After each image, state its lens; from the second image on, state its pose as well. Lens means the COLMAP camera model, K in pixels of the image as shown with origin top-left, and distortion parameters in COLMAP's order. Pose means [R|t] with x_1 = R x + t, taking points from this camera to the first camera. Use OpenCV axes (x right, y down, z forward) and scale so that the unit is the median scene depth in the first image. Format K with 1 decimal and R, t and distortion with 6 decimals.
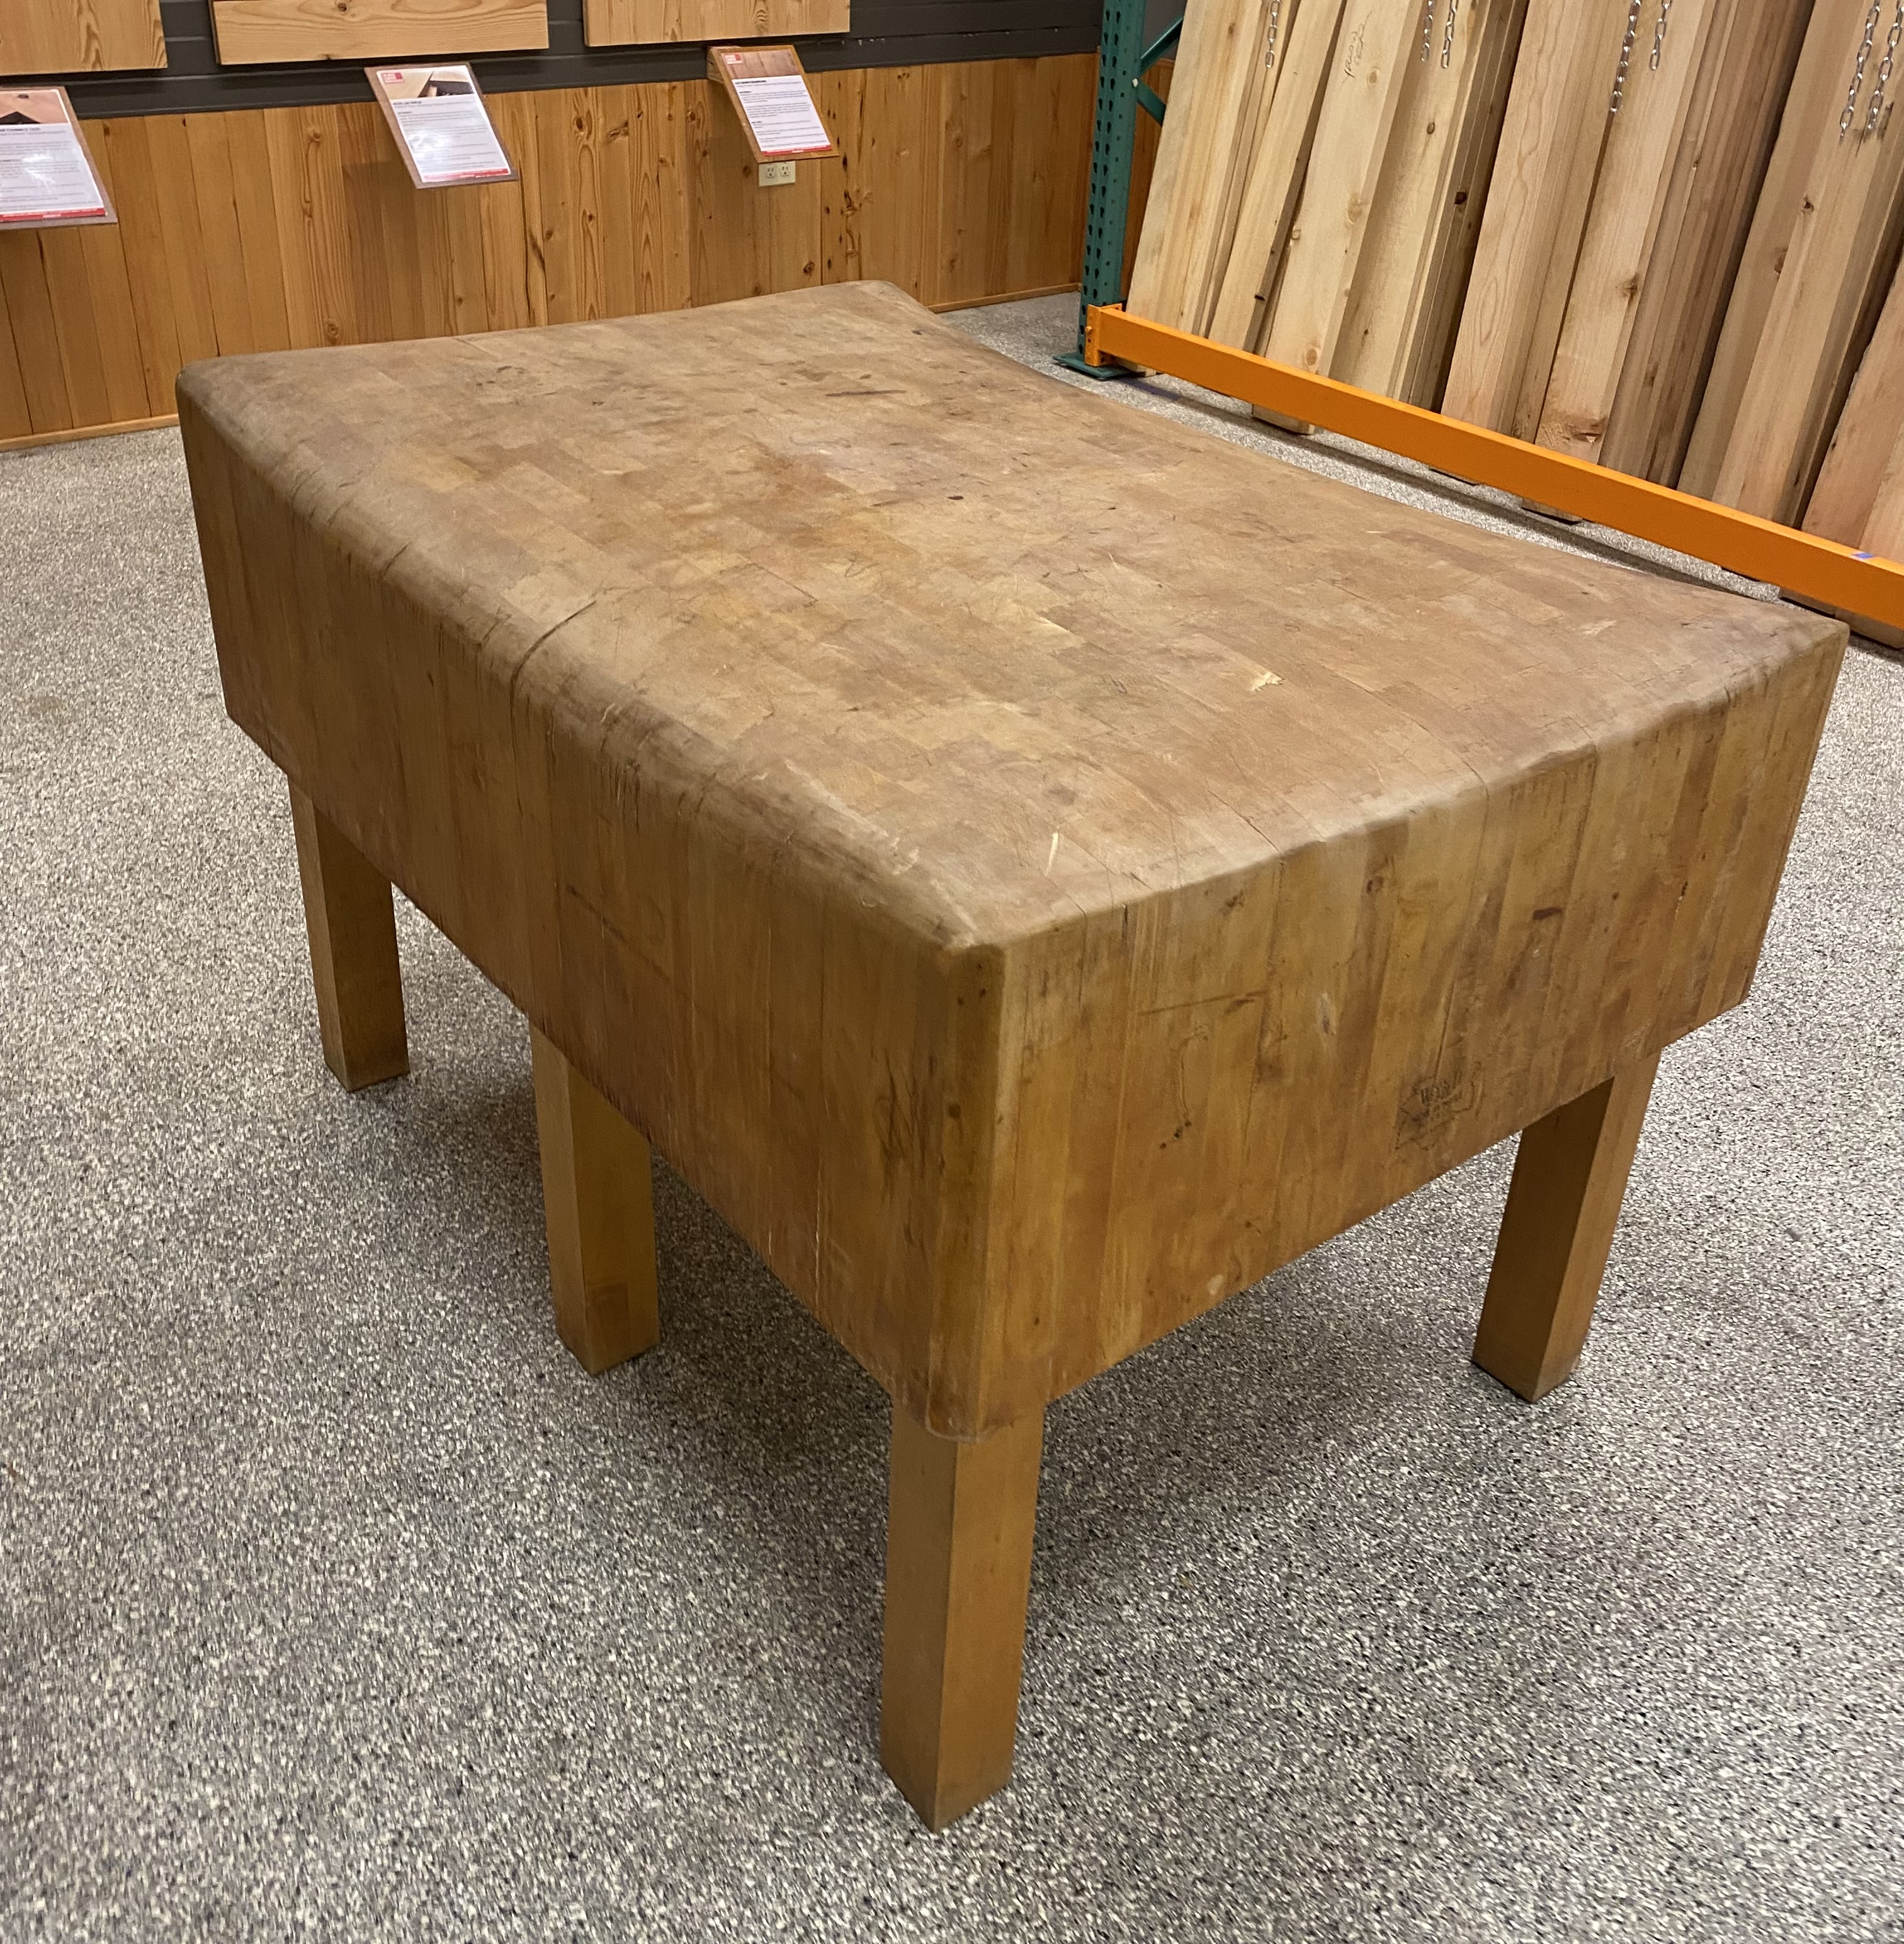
lens RADIAL K [[2034.0, 0, 1210.7], [0, 2034.0, 971.1], [0, 0, 1]] dist [0.087878, -0.112951]
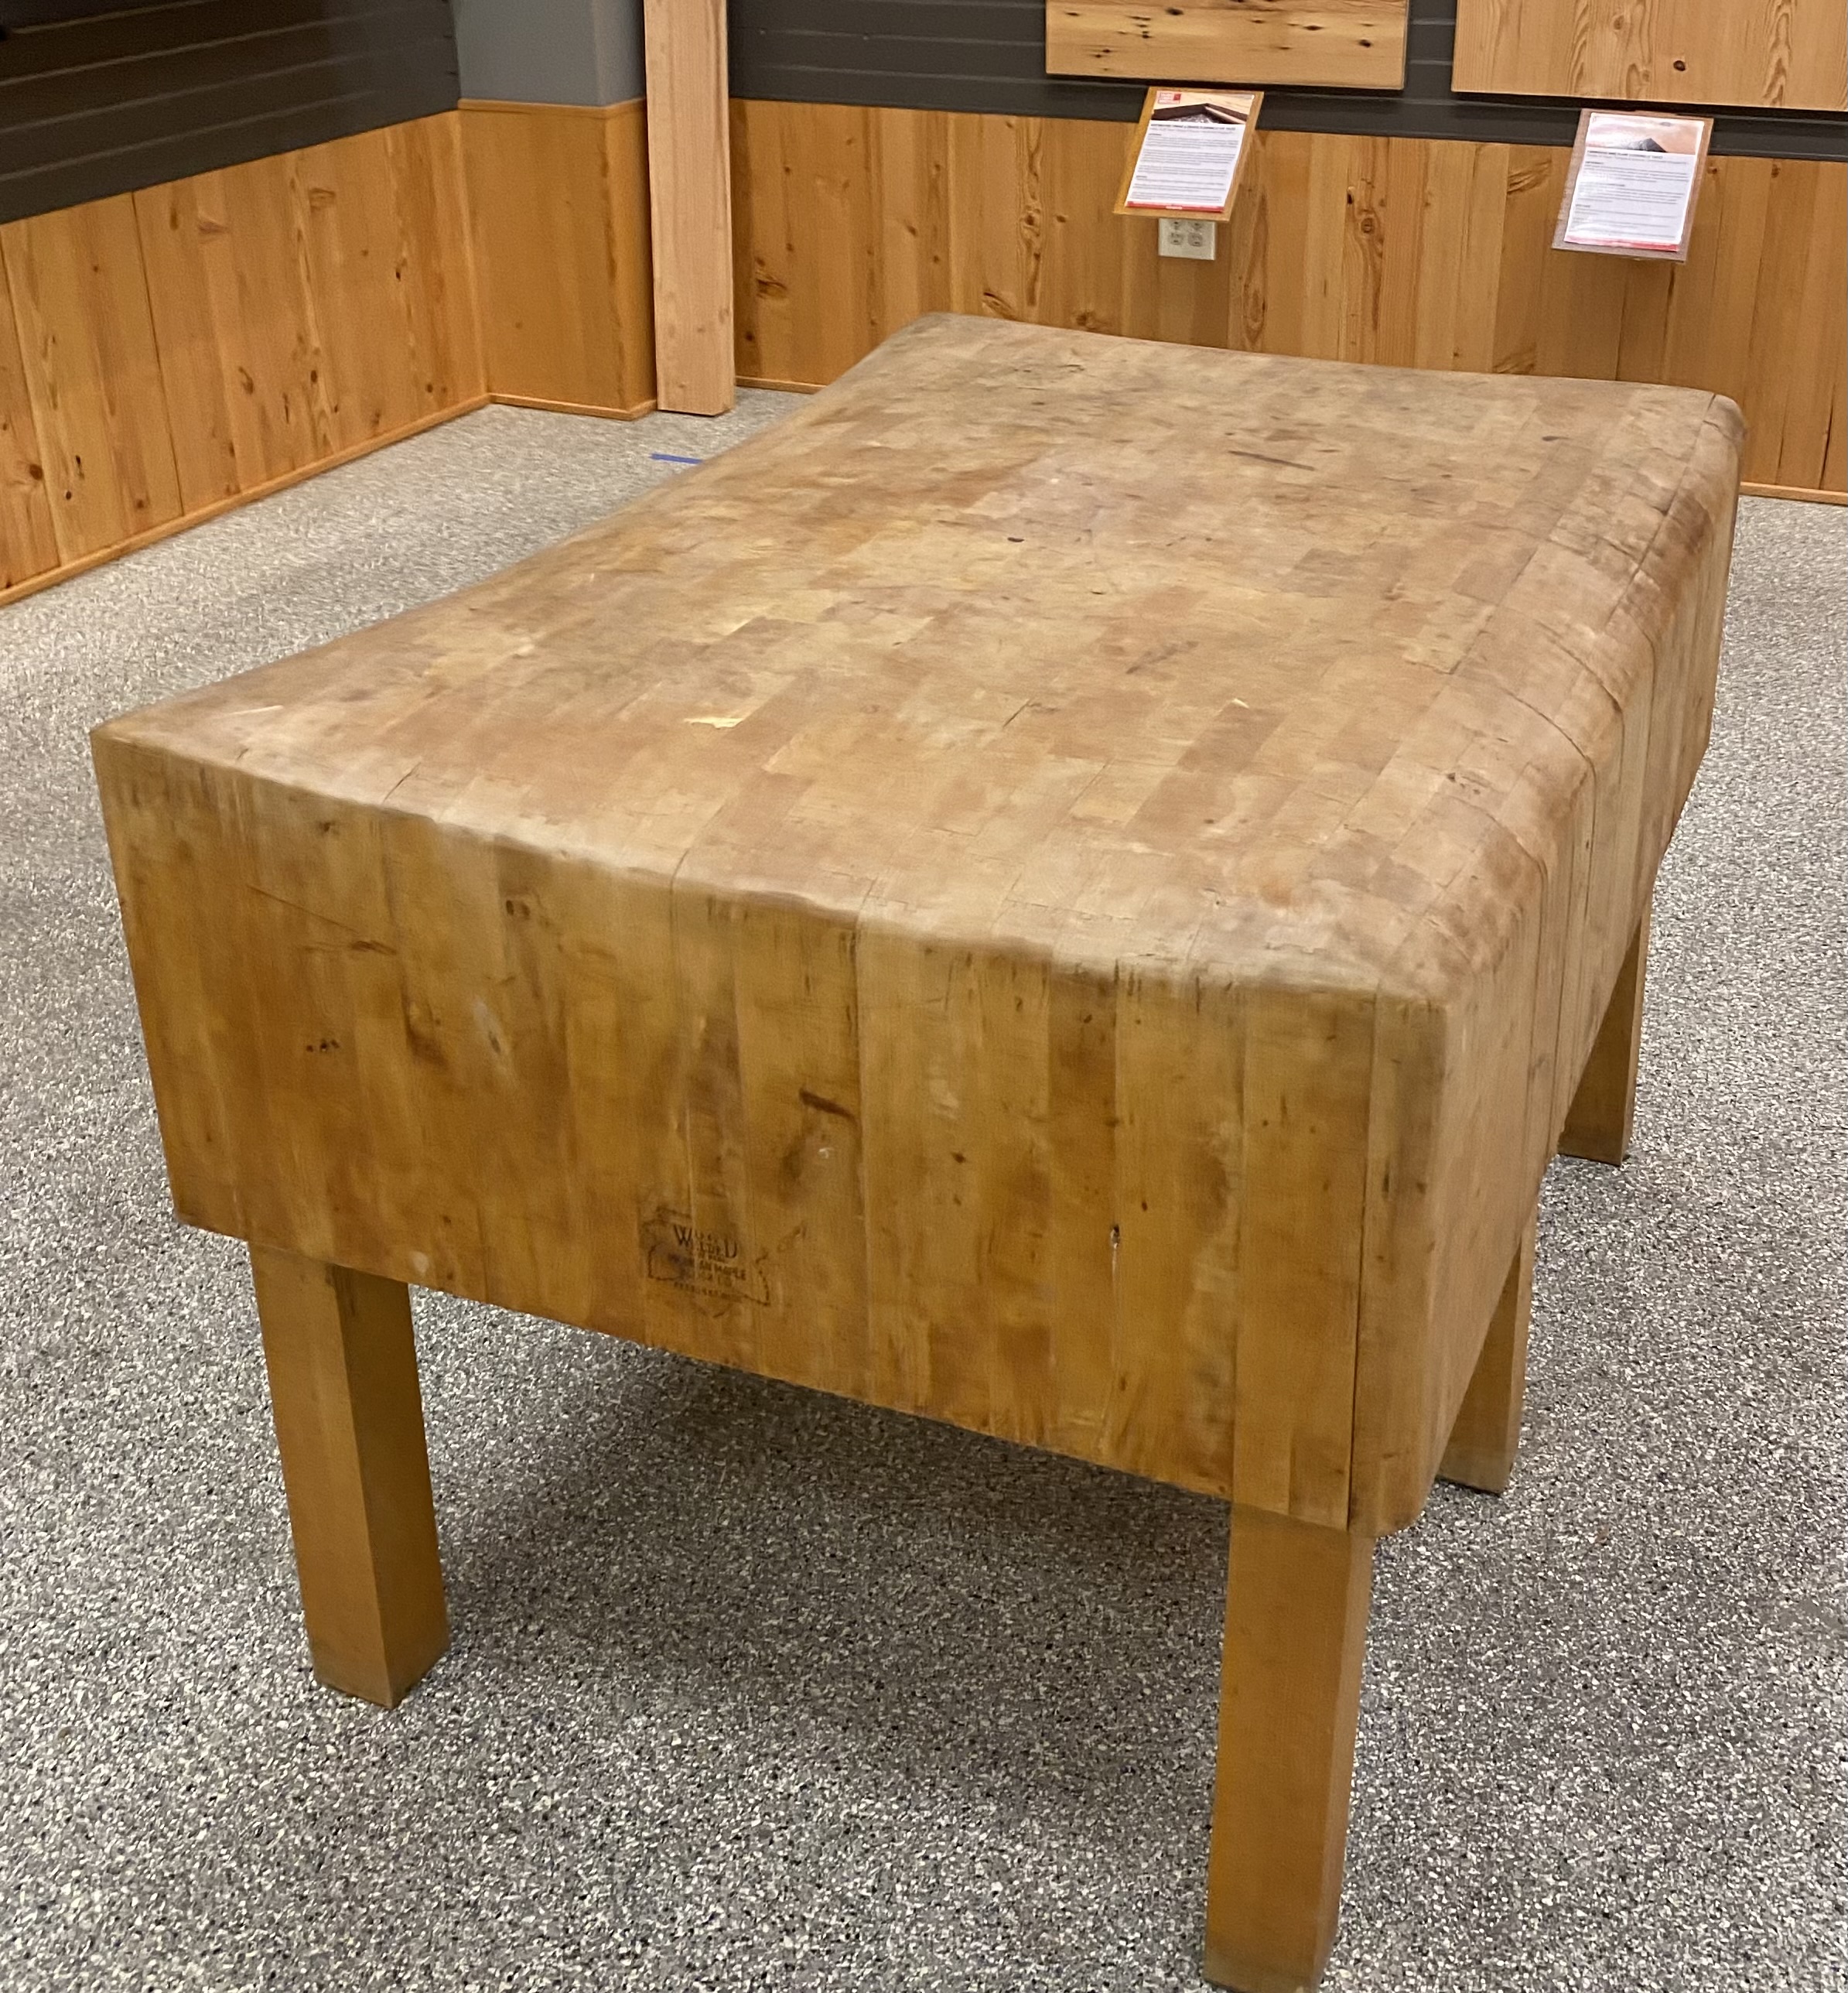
lens RADIAL K [[2690.4, 0, 924.0], [0, 2690.4, 996.5], [0, 0, 1]] dist [0.039430, -0.066984]
pose [[0.381080, 0.362851, -0.850363, 0.979620], [-0.455943, 0.873900, 0.168570, -0.242667], [0.804298, 0.323478, 0.498465, 0.442373]]
